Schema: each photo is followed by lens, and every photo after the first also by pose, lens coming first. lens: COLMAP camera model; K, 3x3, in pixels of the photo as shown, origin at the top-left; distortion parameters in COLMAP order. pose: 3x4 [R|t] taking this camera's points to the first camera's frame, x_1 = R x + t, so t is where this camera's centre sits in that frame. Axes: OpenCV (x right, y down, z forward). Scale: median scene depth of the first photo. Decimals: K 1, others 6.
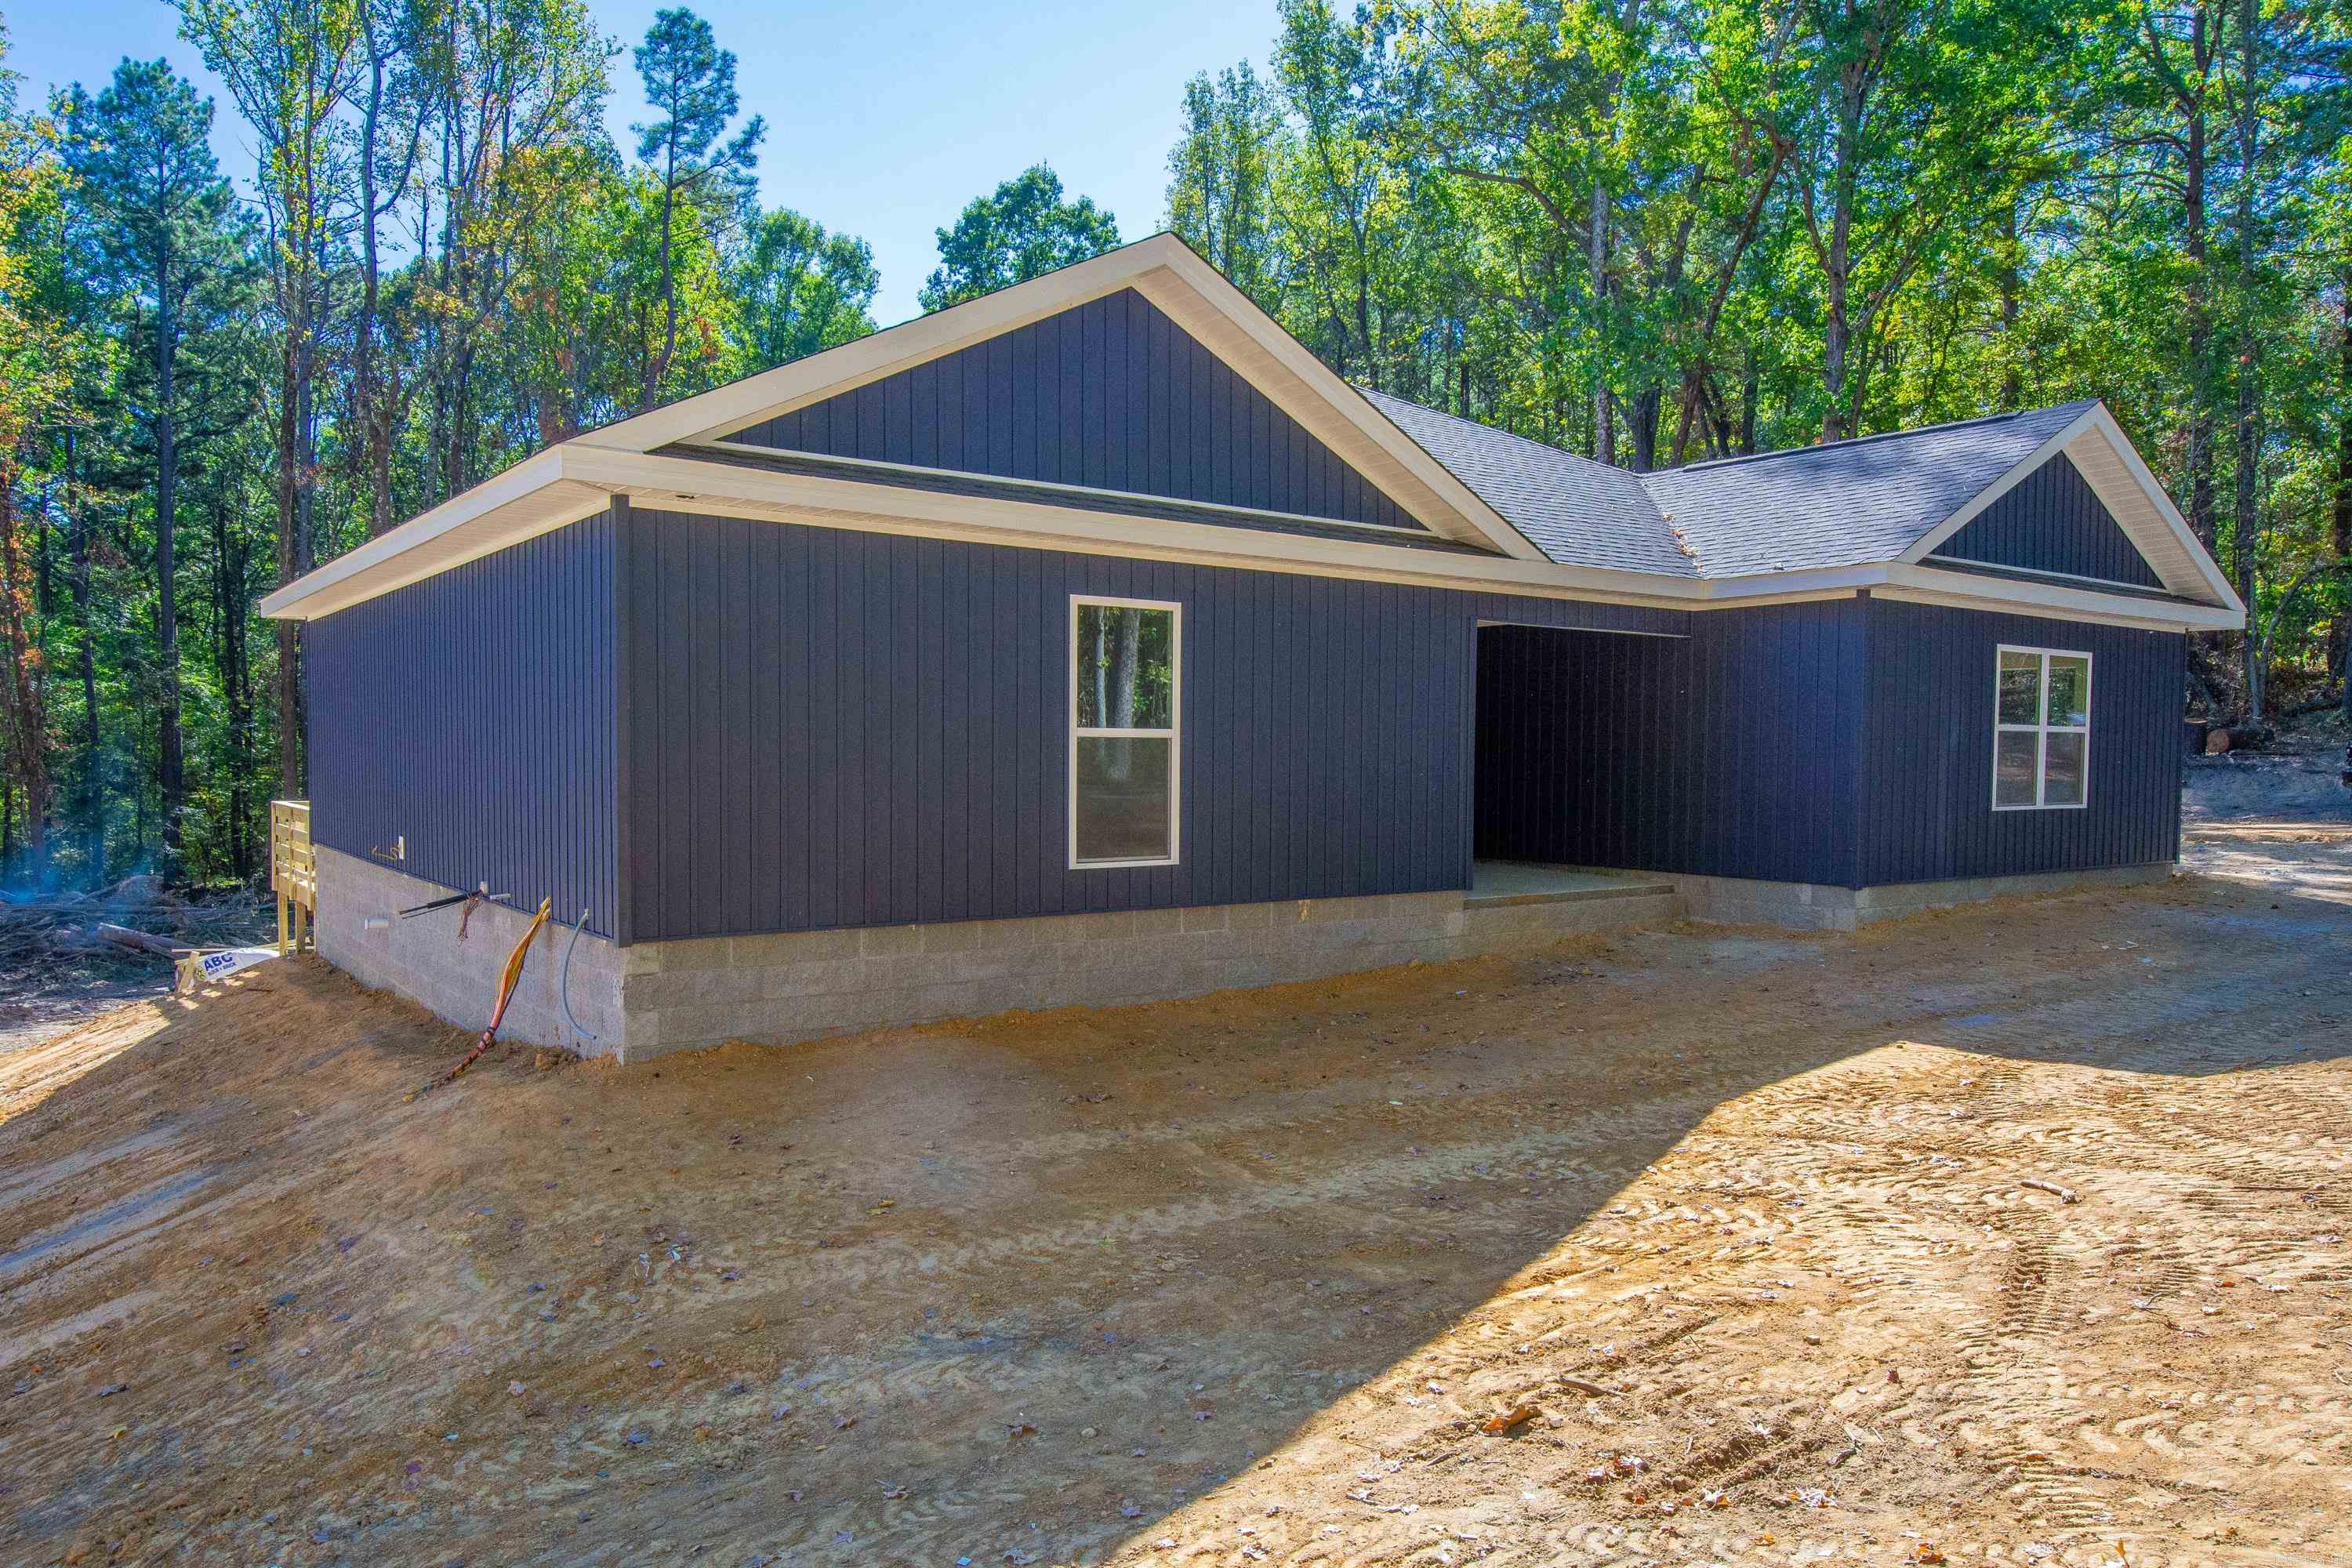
lens RADIAL K [[1457.5, 0, 1176.0], [0, 1457.5, 784.0], [0, 0, 1]] dist [0.002445, 0.055233]
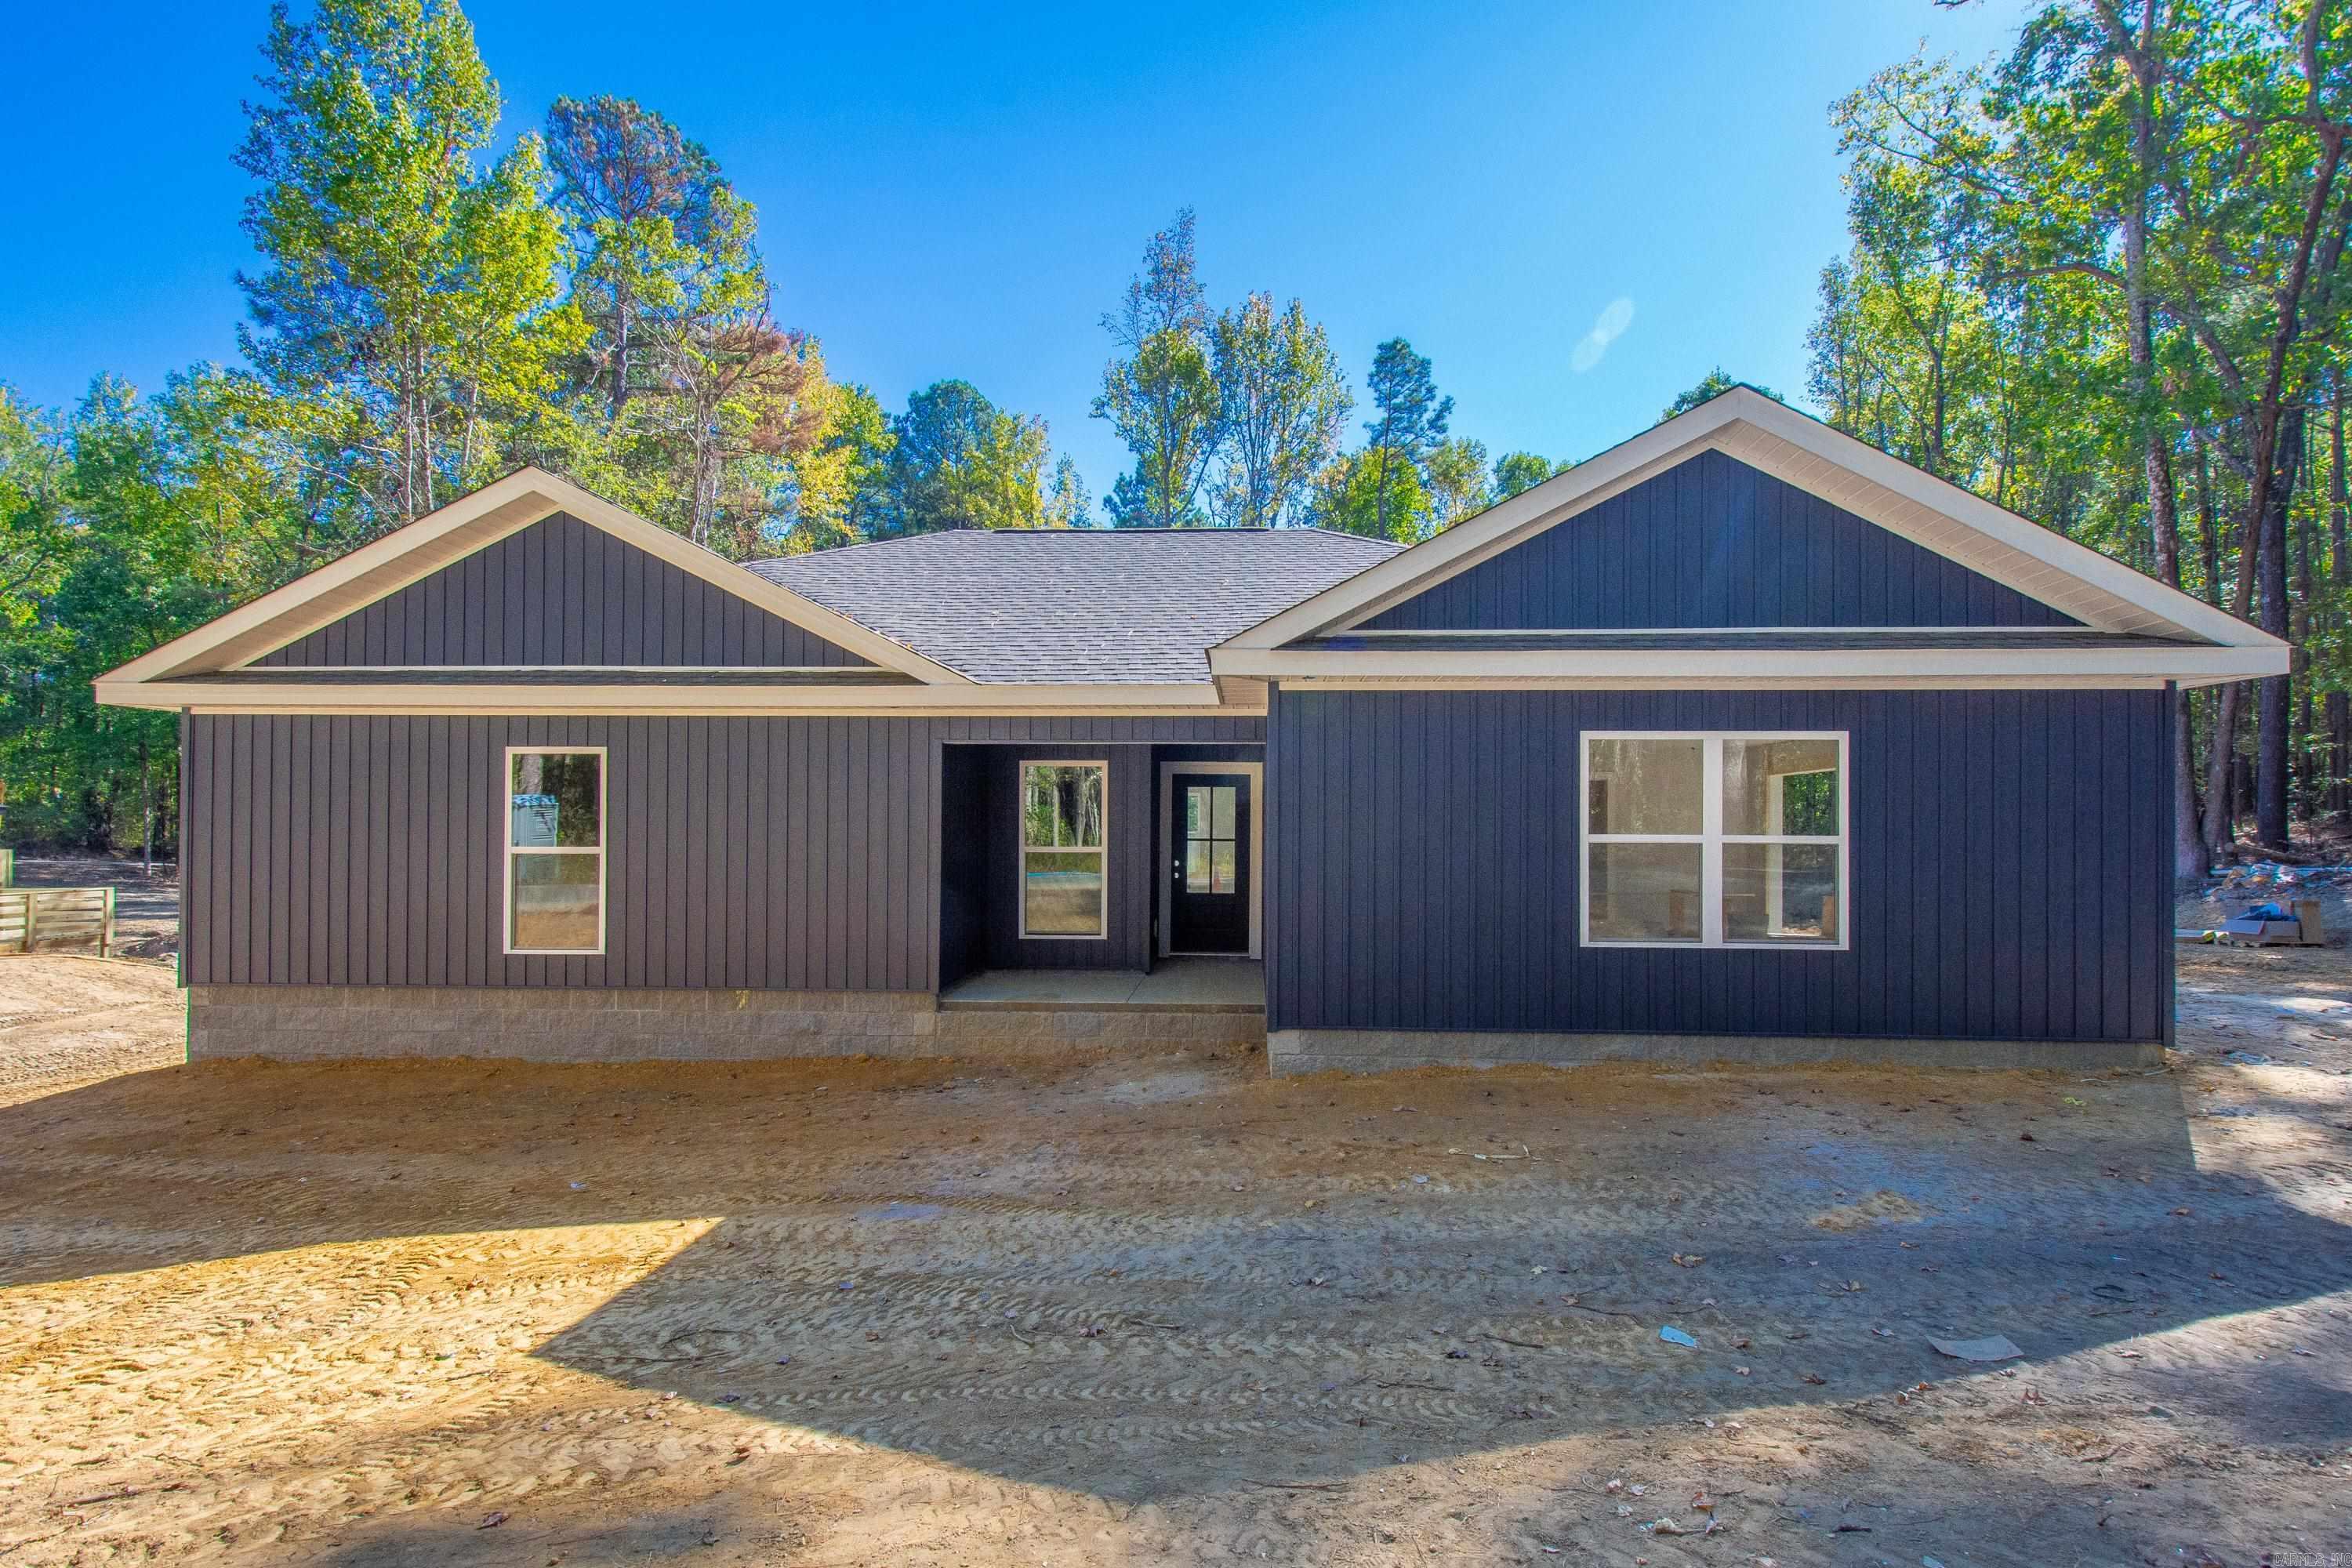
lens RADIAL K [[1062.7, 0, 1207.0], [0, 1062.7, 817.2], [0, 0, 1]] dist [0.020402, -0.007247]
pose [[0.805815, -0.017990, -0.591894, 0.422350], [-0.014925, 0.998604, -0.050670, -0.010434], [0.591979, 0.049665, 0.804421, 0.246406]]
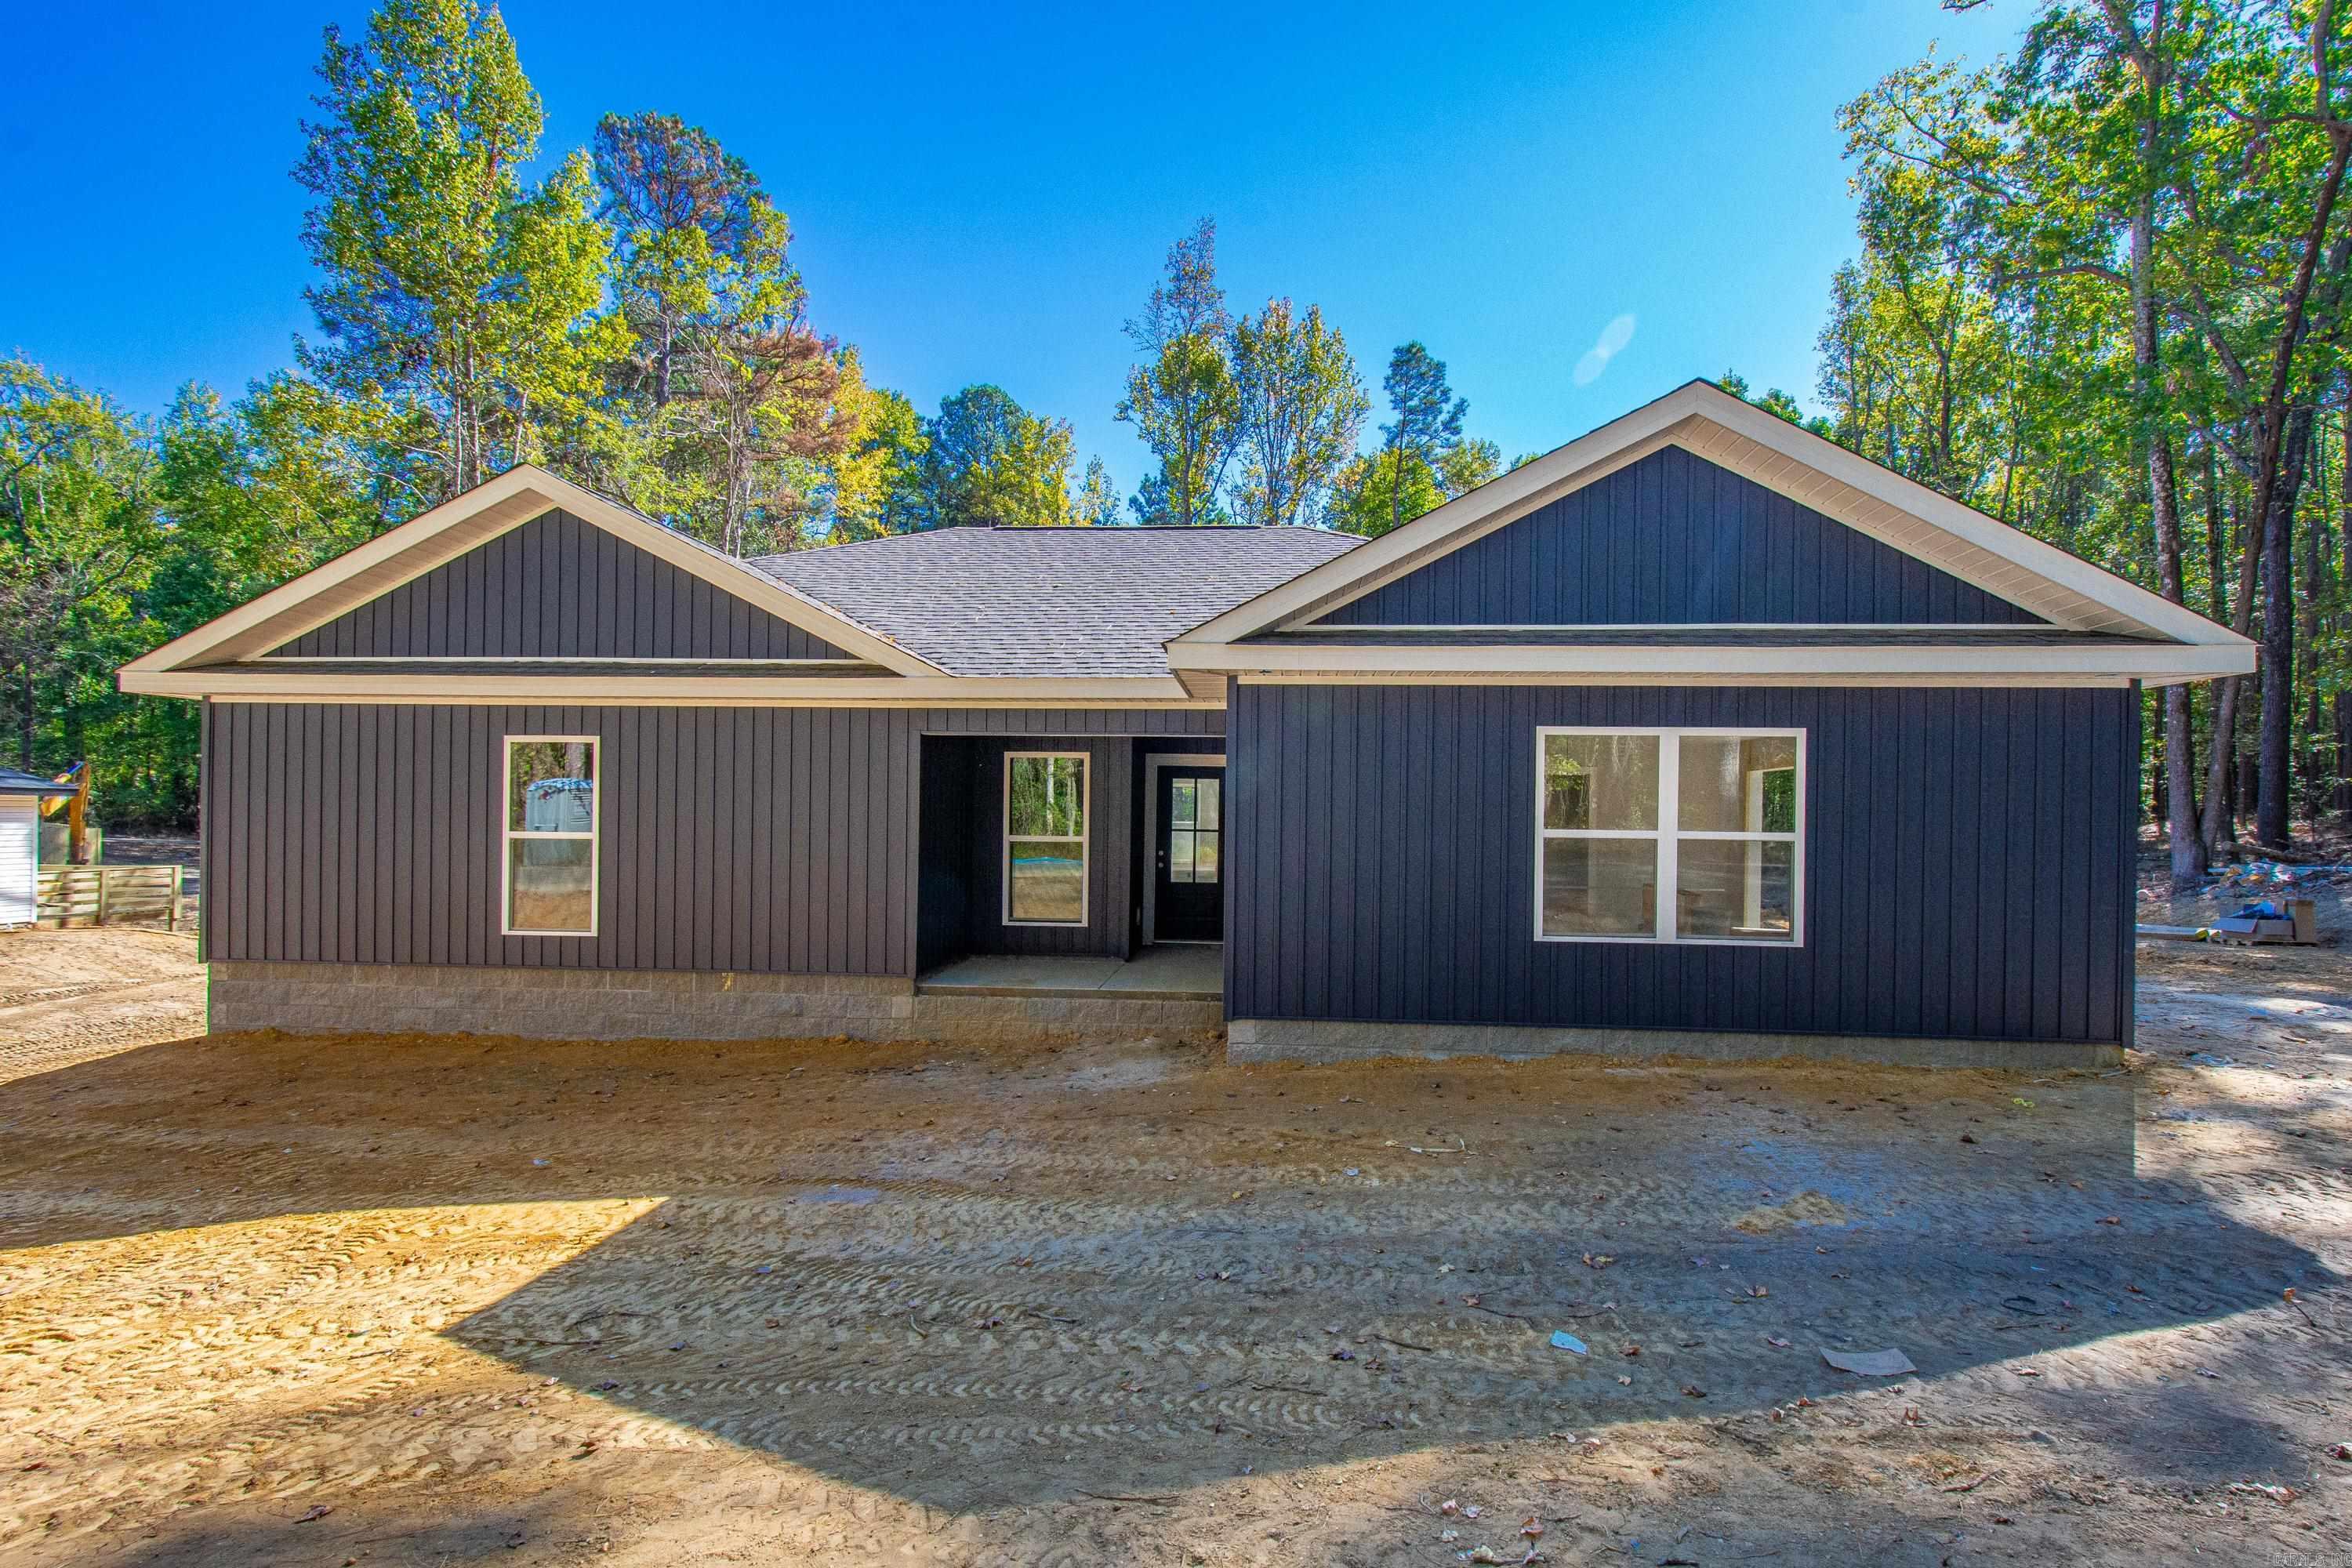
lens RADIAL K [[1023.6, 0, 1203.5], [0, 1023.6, 816.9], [0, 0, 1]] dist [0.016353, -0.005801]
pose [[0.790402, -0.005560, -0.612563, 0.433654], [-0.024344, 0.998884, -0.040478, -0.011936], [0.612104, 0.046906, 0.789385, 0.264115]]
